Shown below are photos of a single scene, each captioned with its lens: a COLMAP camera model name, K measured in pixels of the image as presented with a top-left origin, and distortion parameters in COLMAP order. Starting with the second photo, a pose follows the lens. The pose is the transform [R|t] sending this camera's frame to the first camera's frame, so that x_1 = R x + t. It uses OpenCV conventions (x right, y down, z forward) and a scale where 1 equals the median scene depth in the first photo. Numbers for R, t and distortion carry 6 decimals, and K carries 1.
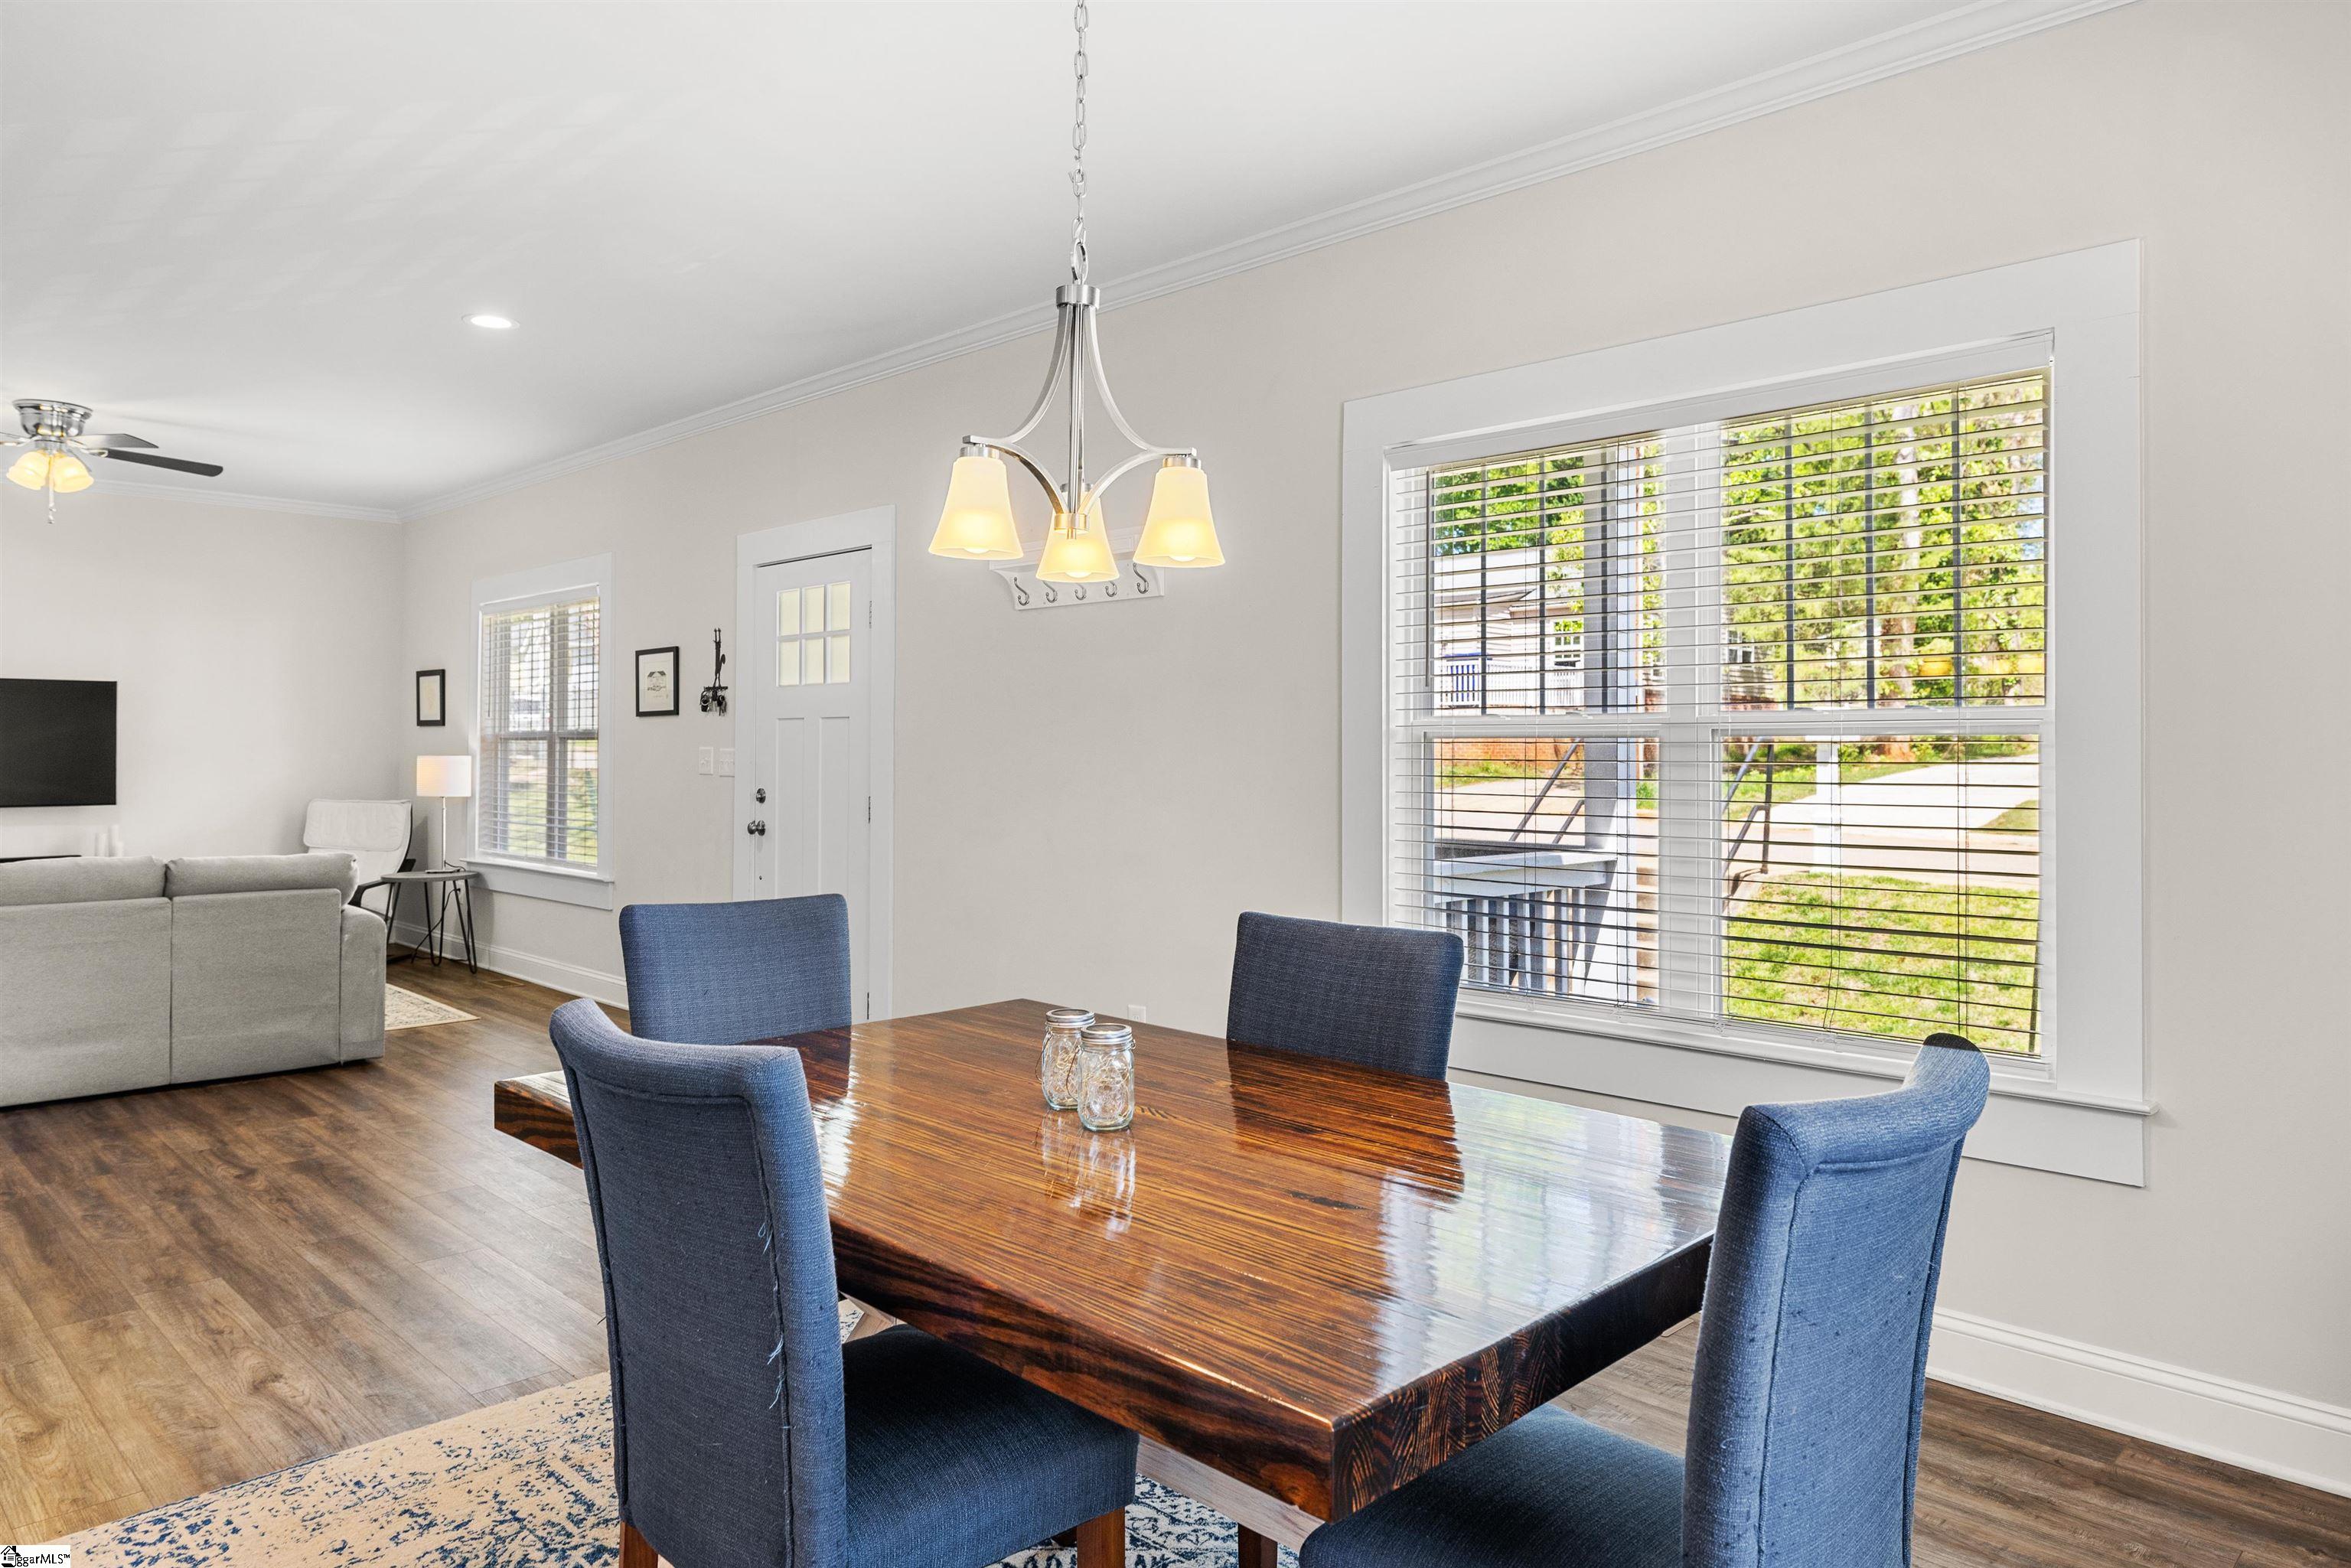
lens RADIAL K [[1505.0, 0, 1137.7], [0, 1505.0, 733.9], [0, 0, 1]] dist [0.006168, 0.001329]
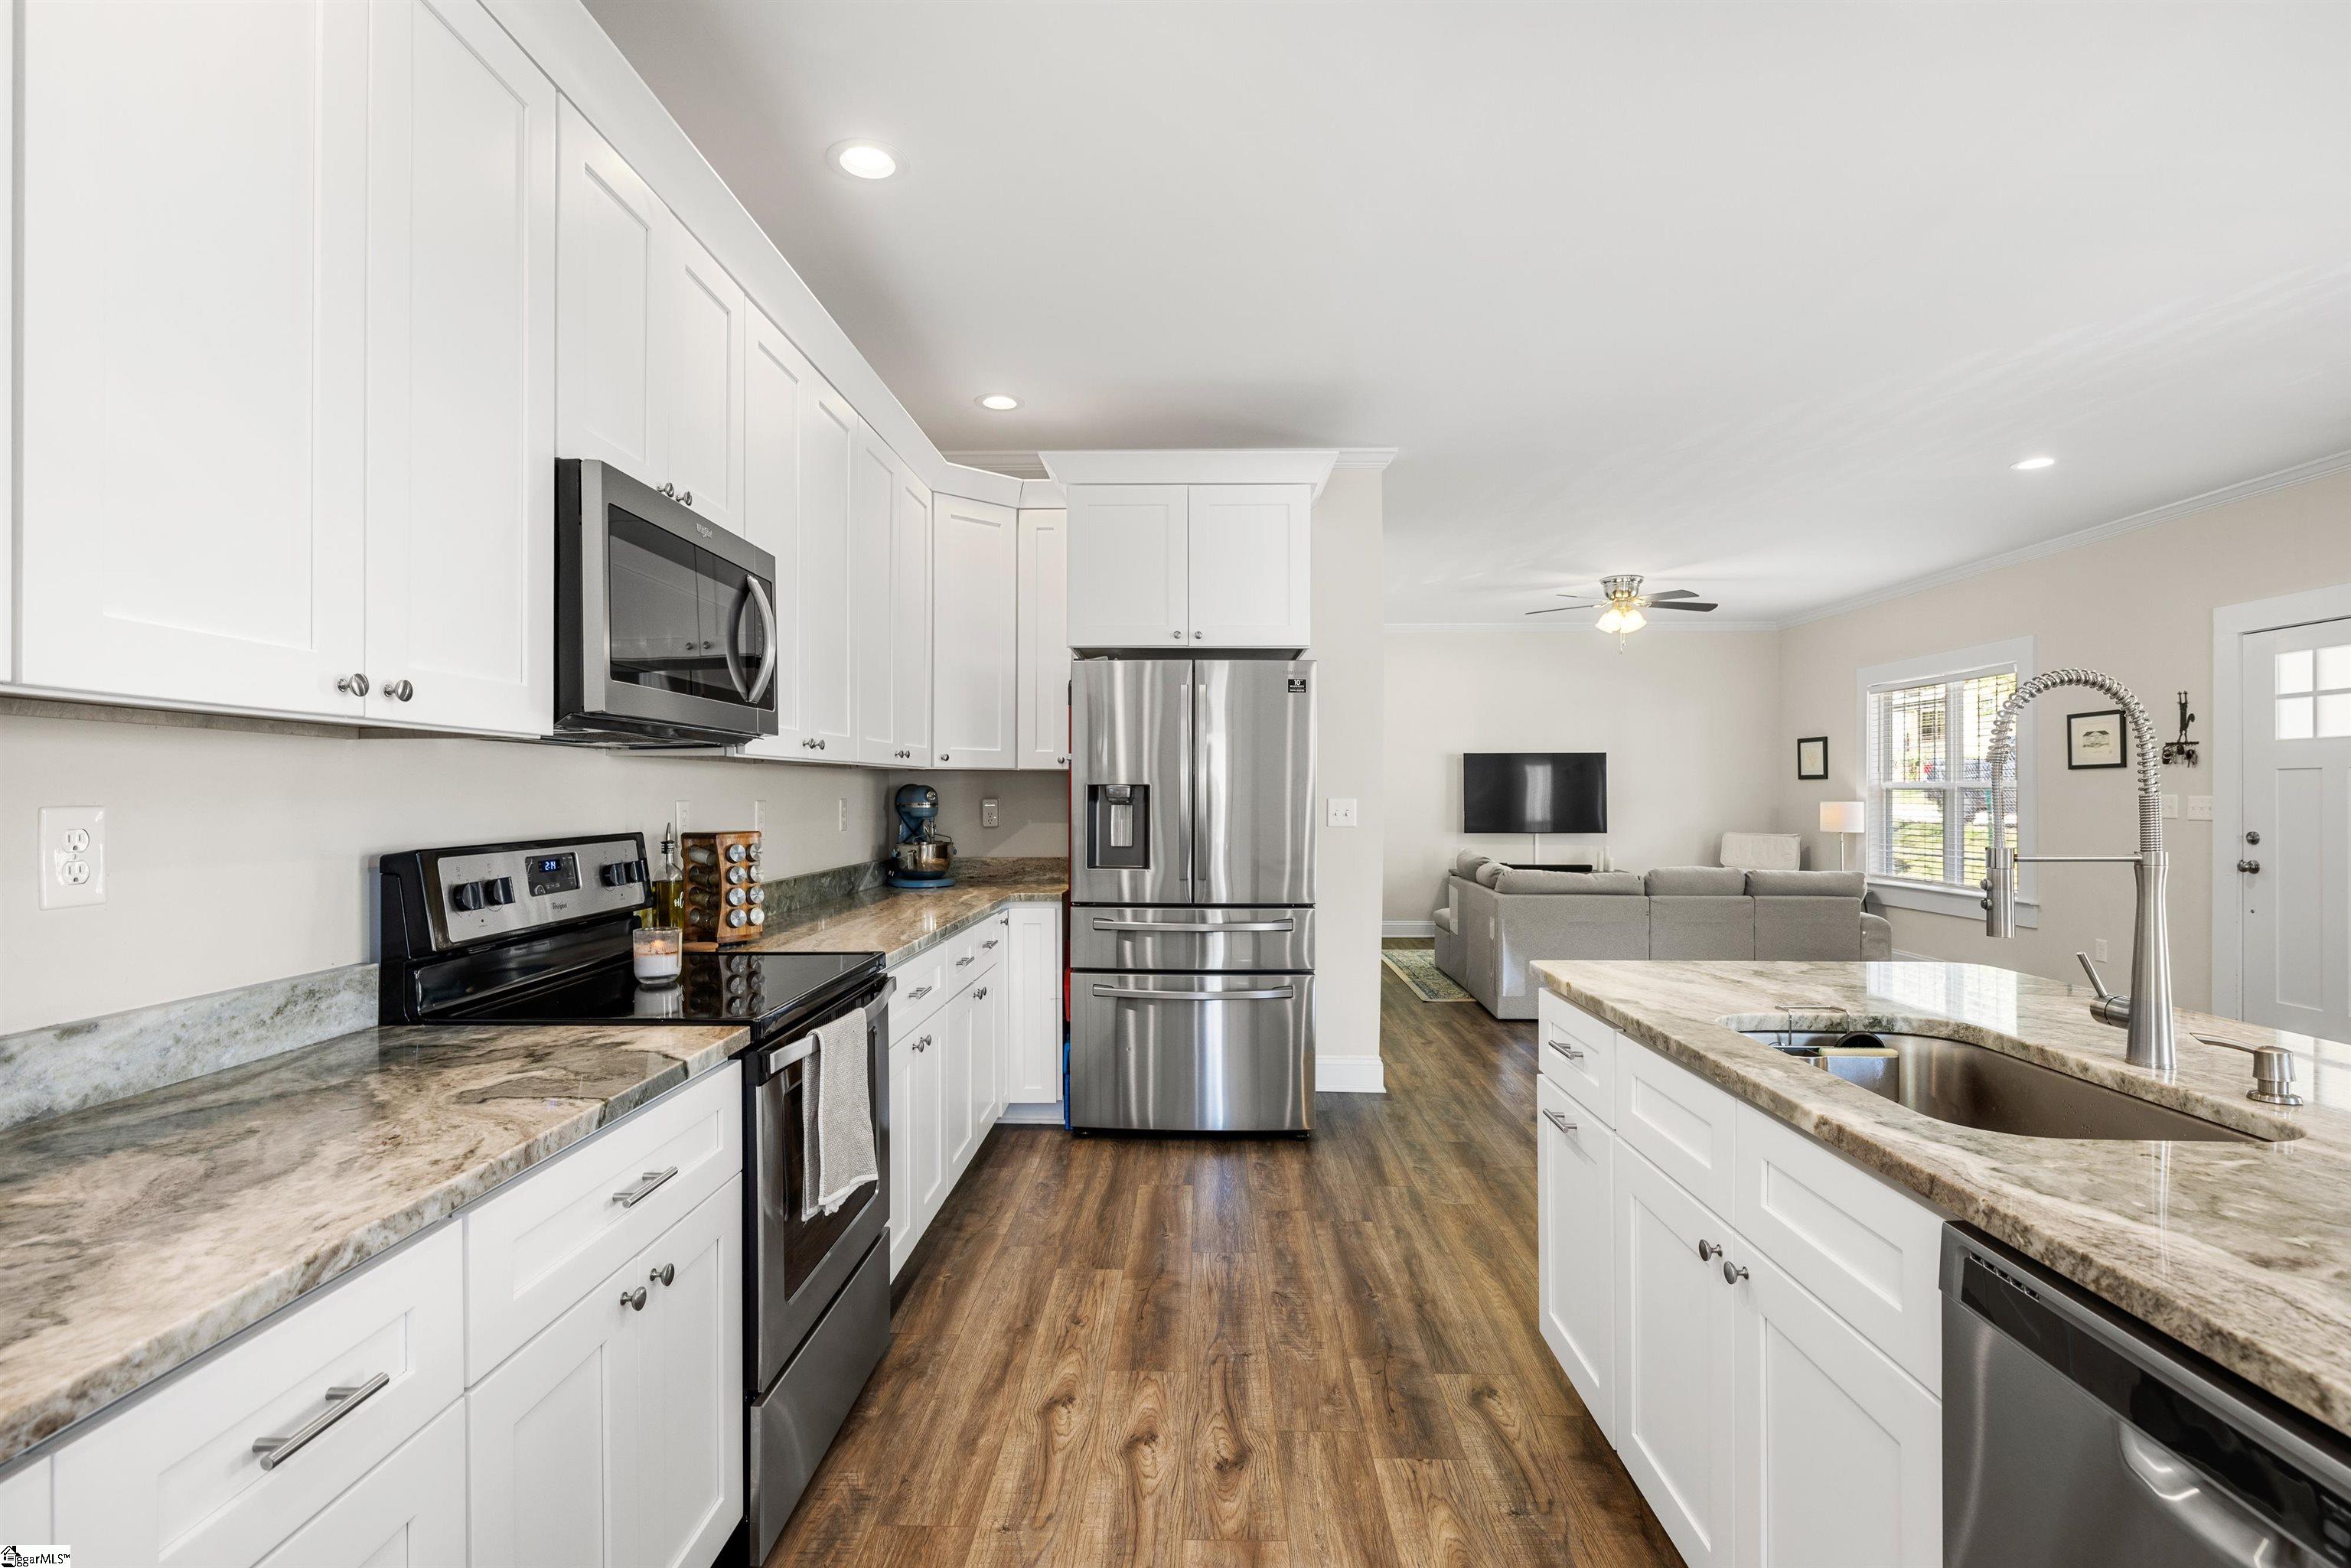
lens RADIAL K [[1139.9, 0, 1175.9], [0, 1139.9, 786.6], [0, 0, 1]] dist [0.003271, -0.000287]
pose [[0.701282, -0.006382, -0.712855, -0.205529], [0.007038, 0.999973, -0.002028, -0.001264], [0.712849, -0.003595, 0.701309, -0.167828]]
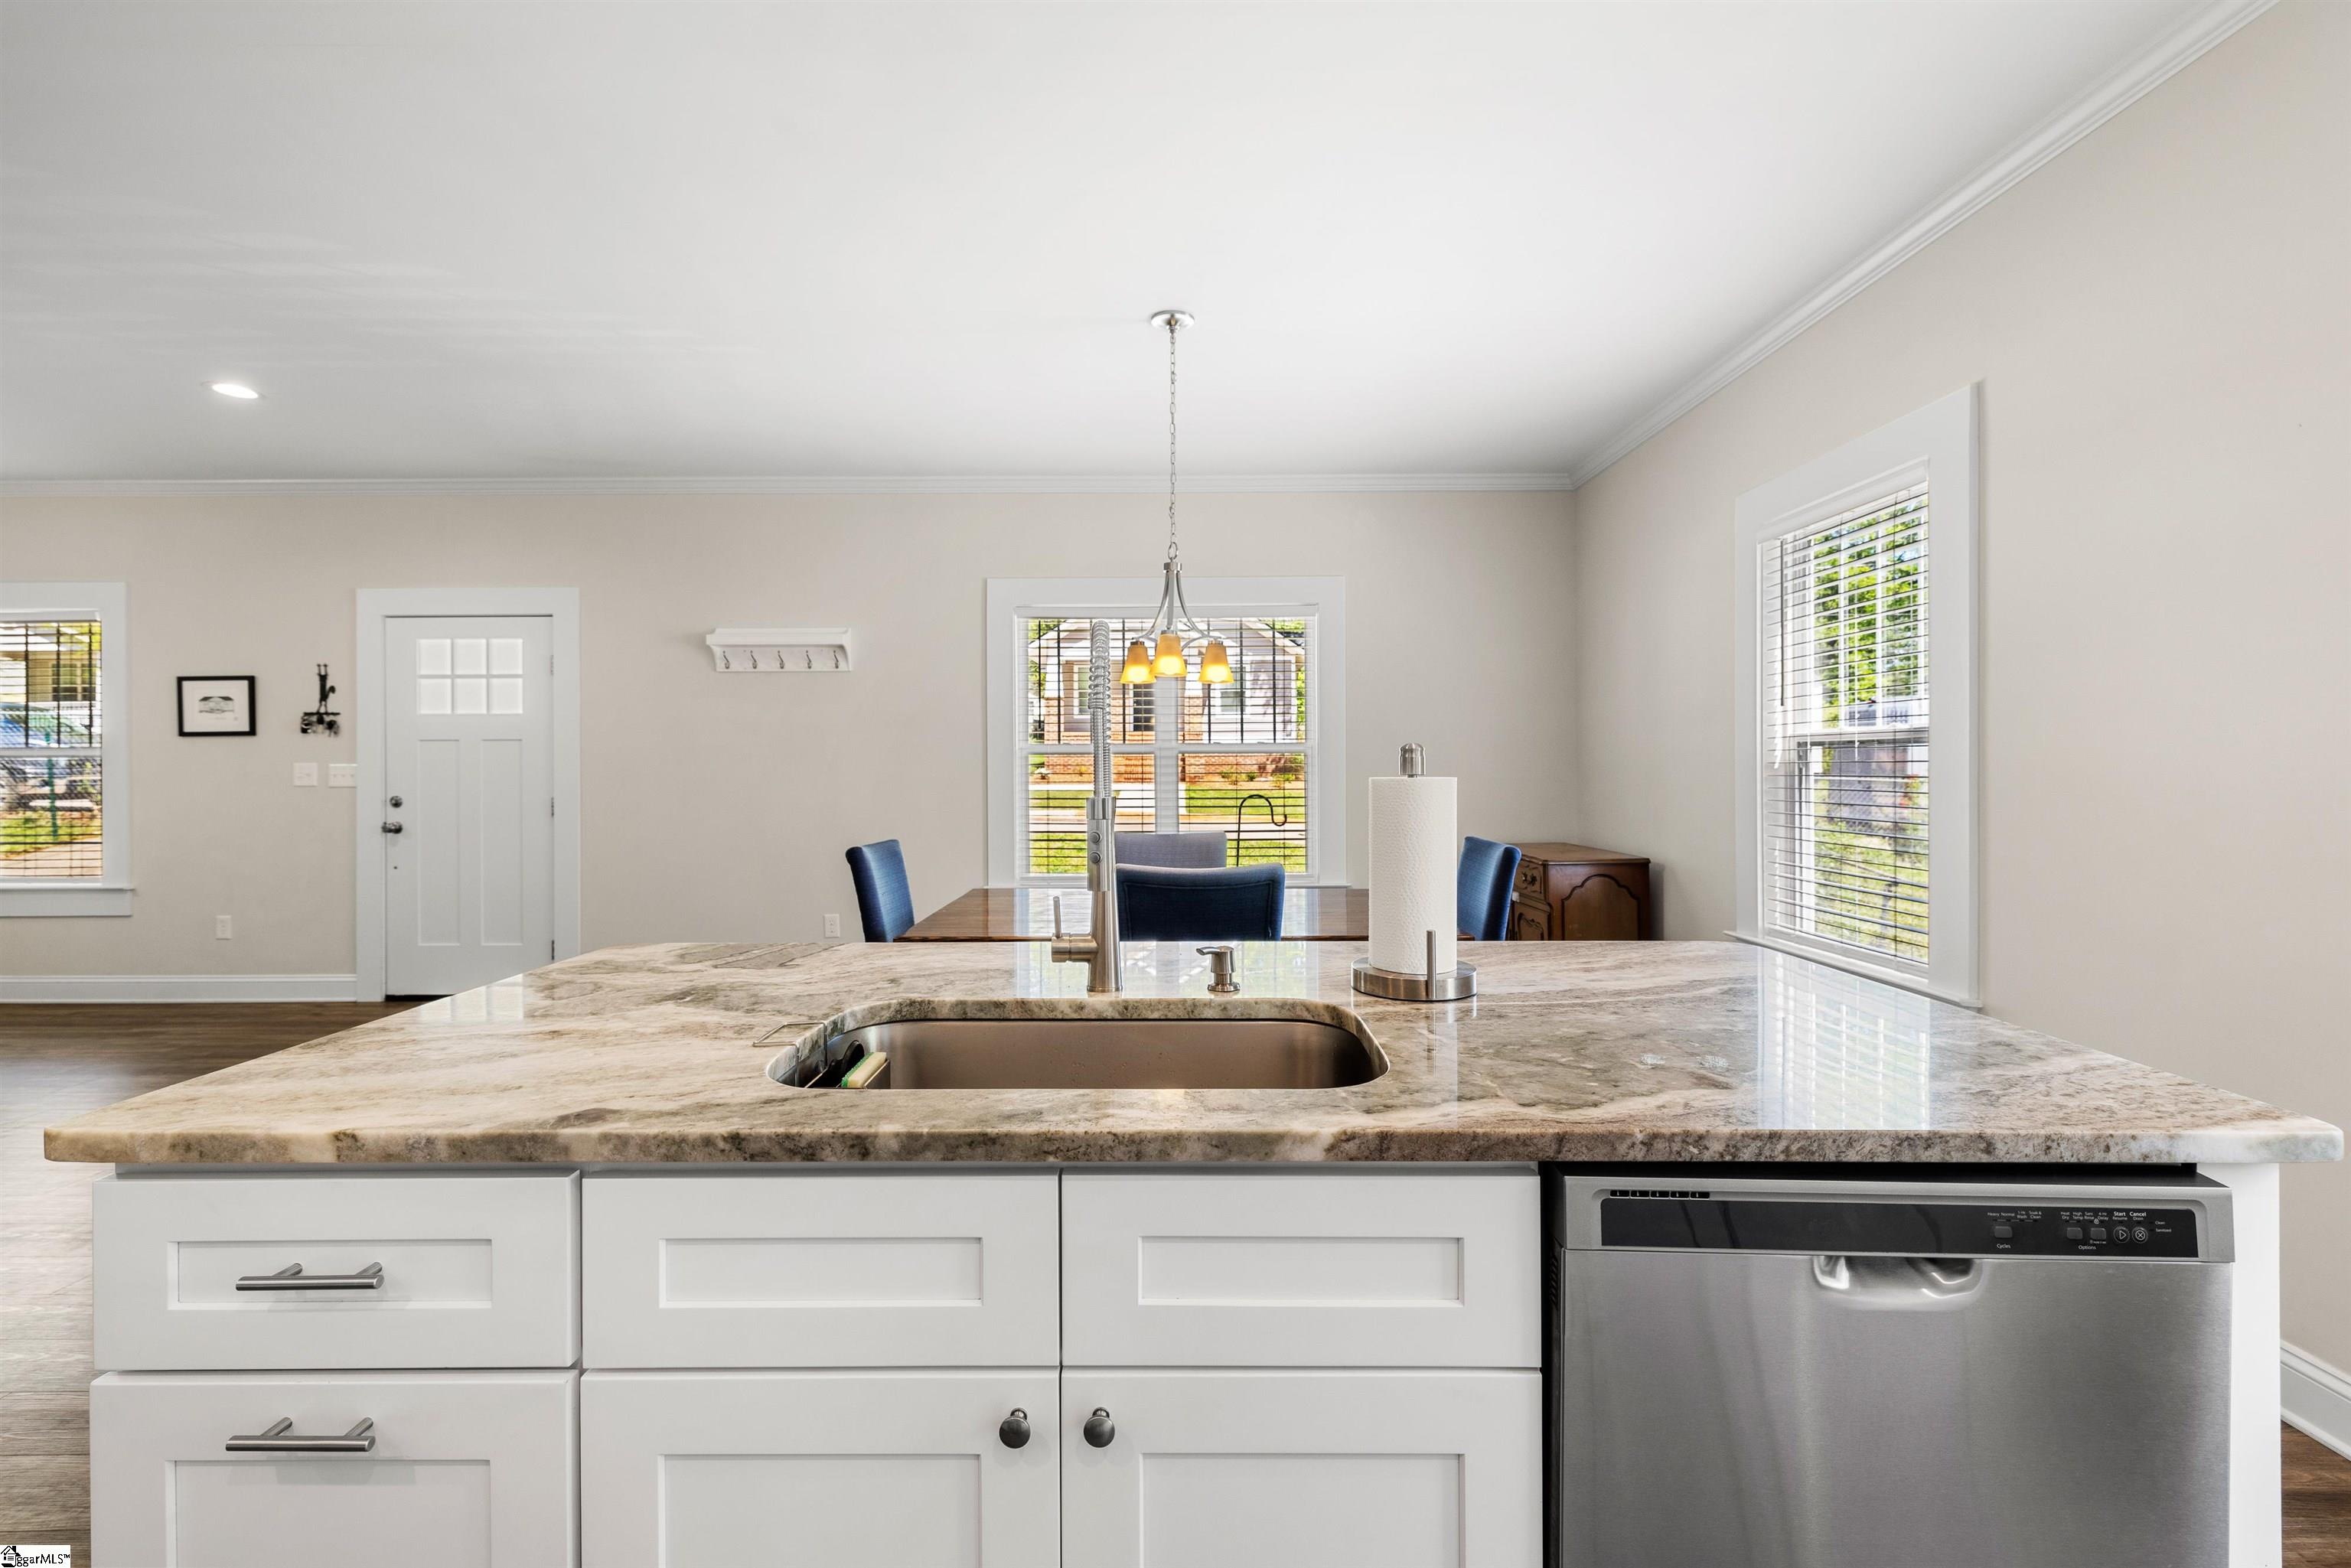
lens RADIAL K [[994.4, 0, 1159.9], [0, 994.4, 761.4], [0, 0, 1]] dist [0.000819, 0.000914]
pose [[0.702425, -0.003682, 0.711748, -0.391225], [0.000676, 0.999990, 0.004506, 0.004291], [-0.711758, -0.002684, 0.702420, -0.023094]]
